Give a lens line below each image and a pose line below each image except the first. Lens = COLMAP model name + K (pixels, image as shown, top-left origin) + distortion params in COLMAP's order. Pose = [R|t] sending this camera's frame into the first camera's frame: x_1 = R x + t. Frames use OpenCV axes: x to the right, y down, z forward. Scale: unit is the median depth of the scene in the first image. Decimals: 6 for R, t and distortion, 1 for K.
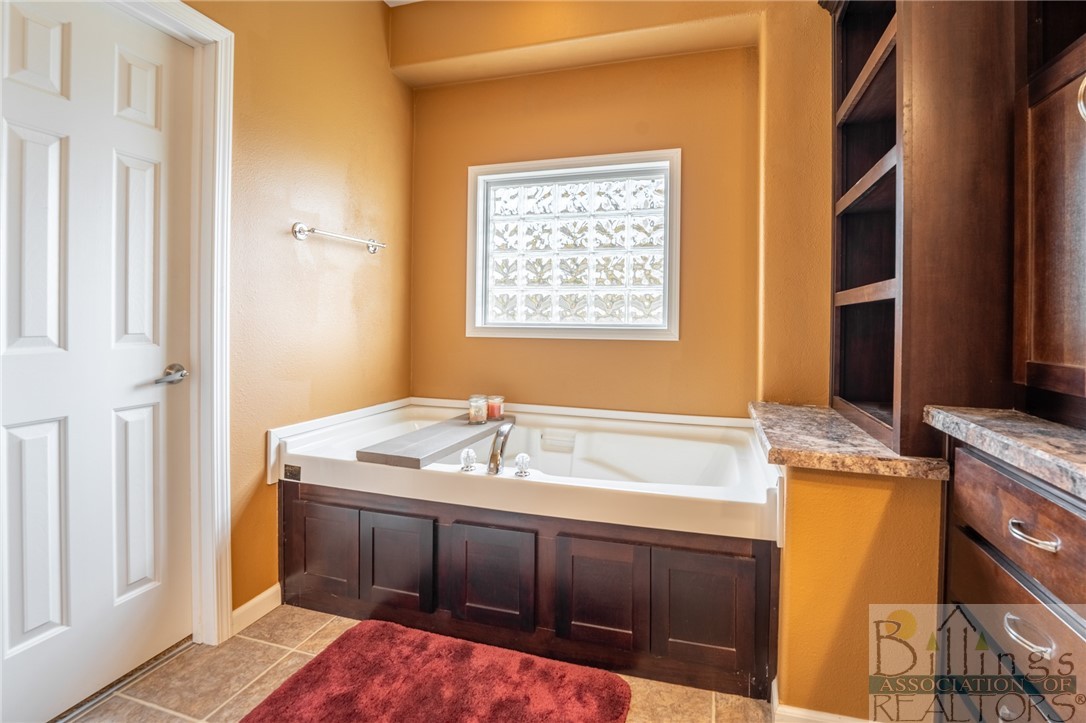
lens RADIAL K [[524.1, 0, 544.1], [0, 524.1, 322.0], [0, 0, 1]] dist [-0.027573, -0.000135]
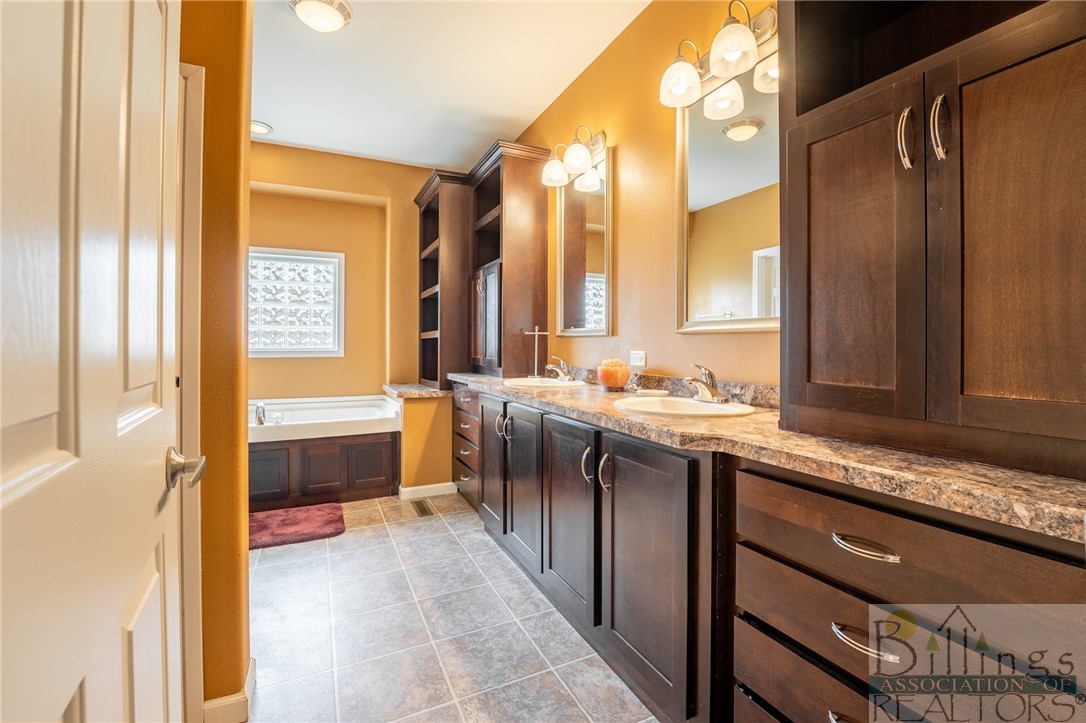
lens RADIAL K [[471.3, 0, 543.8], [0, 471.3, 343.7], [0, 0, 1]] dist [-0.000277, -0.000011]
pose [[0.731343, -0.005605, 0.681987, -0.569722], [0.010166, 0.999945, -0.002684, 0.002680], [-0.681935, 0.008896, 0.731359, -1.103821]]
